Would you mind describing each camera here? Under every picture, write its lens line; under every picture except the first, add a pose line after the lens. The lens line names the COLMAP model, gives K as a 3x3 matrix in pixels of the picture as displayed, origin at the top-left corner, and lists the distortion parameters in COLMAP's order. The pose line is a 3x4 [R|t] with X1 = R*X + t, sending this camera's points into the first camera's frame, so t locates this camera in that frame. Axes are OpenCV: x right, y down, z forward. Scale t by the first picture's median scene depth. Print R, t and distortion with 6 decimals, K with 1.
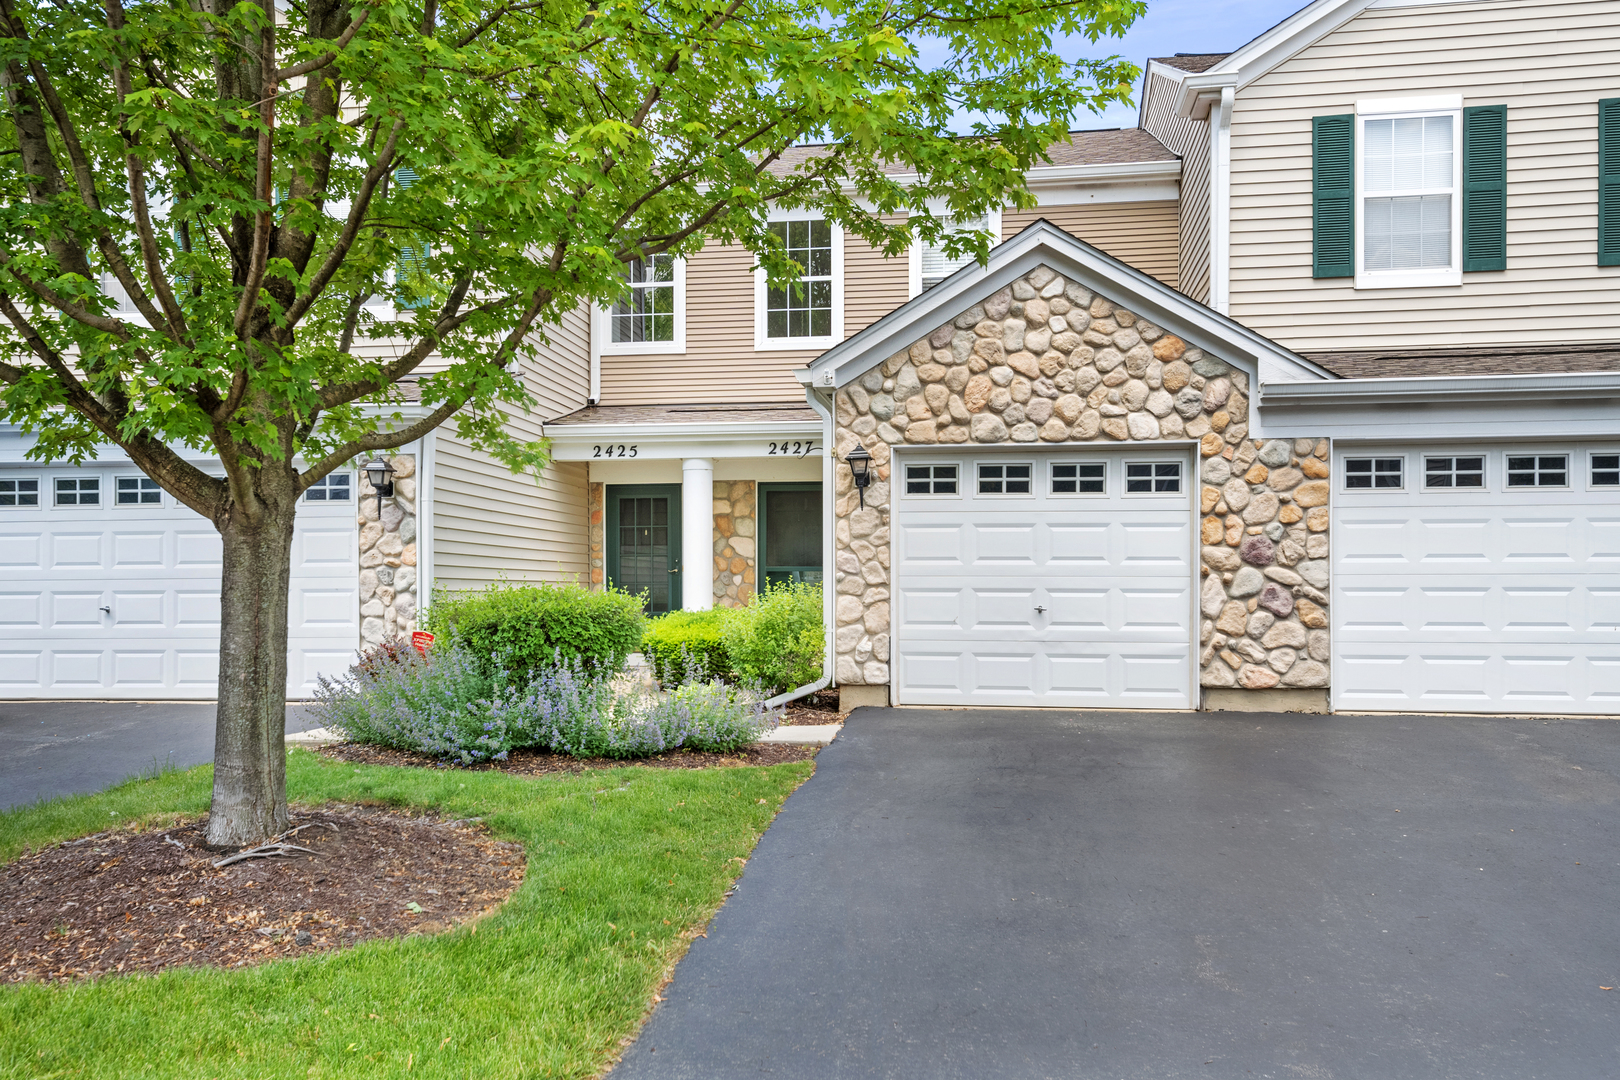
lens RADIAL K [[1293.9, 0, 816.8], [0, 1293.9, 548.5], [0, 0, 1]] dist [0.048606, -0.003054]
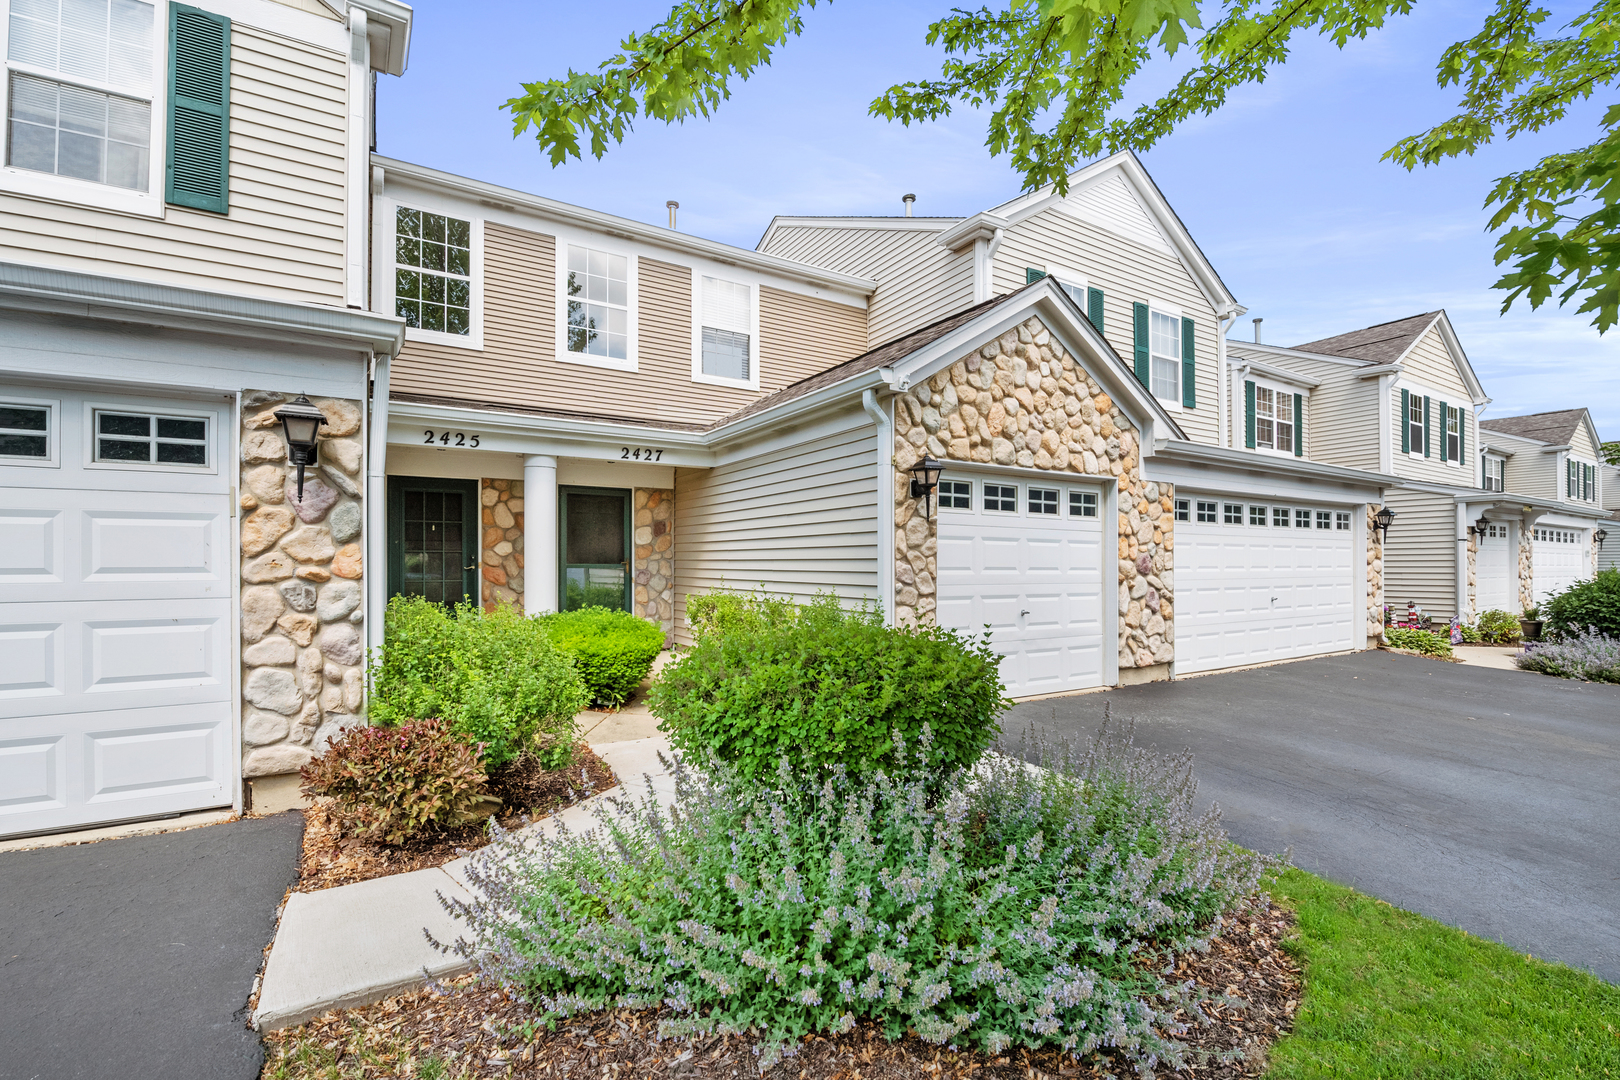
lens RADIAL K [[701.1, 0, 804.7], [0, 701.1, 544.8], [0, 0, 1]] dist [0.002856, -0.006861]
pose [[0.775628, 0.019208, 0.630898, -0.376212], [-0.023472, 0.999723, -0.001580, -0.008089], [-0.630753, -0.013584, 0.775864, 0.637731]]
